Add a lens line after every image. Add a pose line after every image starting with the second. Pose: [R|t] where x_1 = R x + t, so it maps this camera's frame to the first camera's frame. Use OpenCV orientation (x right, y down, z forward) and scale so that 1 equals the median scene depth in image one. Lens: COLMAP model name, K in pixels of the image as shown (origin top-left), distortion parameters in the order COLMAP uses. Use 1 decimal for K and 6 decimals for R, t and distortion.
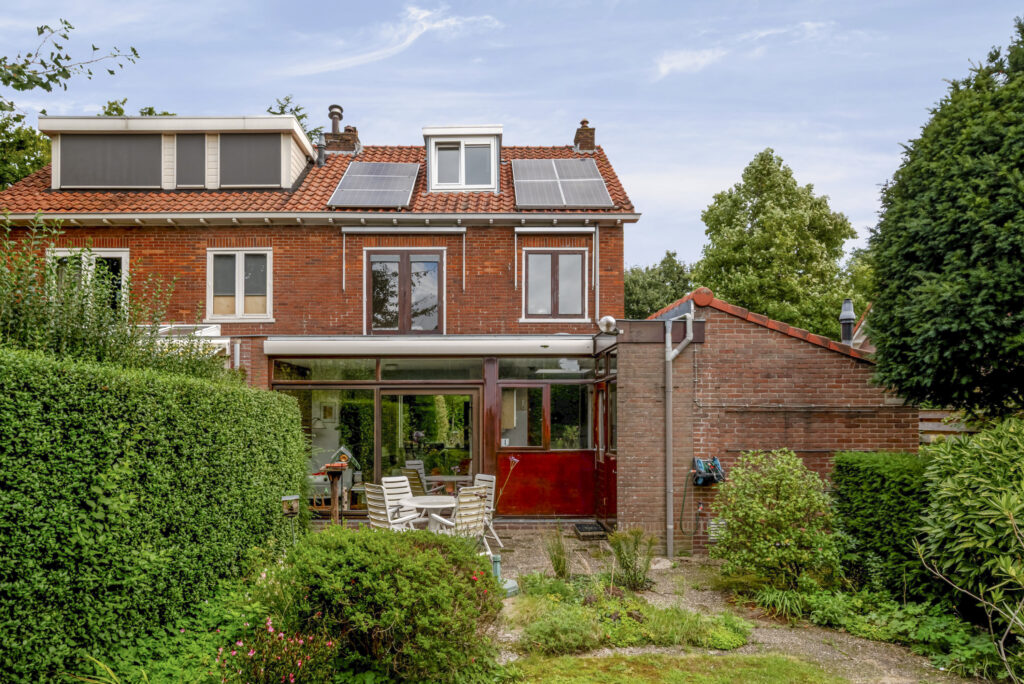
lens RADIAL K [[697.6, 0, 517.1], [0, 697.6, 397.0], [0, 0, 1]] dist [-0.004385, 0.002624]
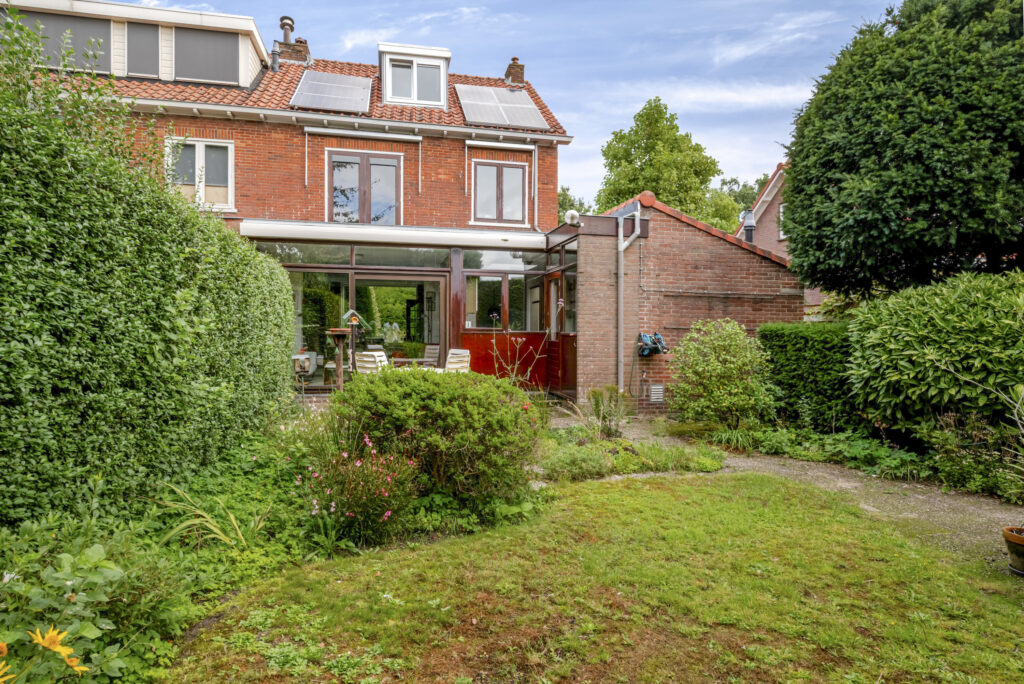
lens RADIAL K [[593.2, 0, 512.2], [0, 593.2, 342.3], [0, 0, 1]] dist [-0.004726, 0.000119]
pose [[0.976832, 0.008760, 0.213828, -0.175224], [-0.012913, 0.999754, 0.018036, 0.086736], [-0.213618, -0.020379, 0.976705, 0.055653]]
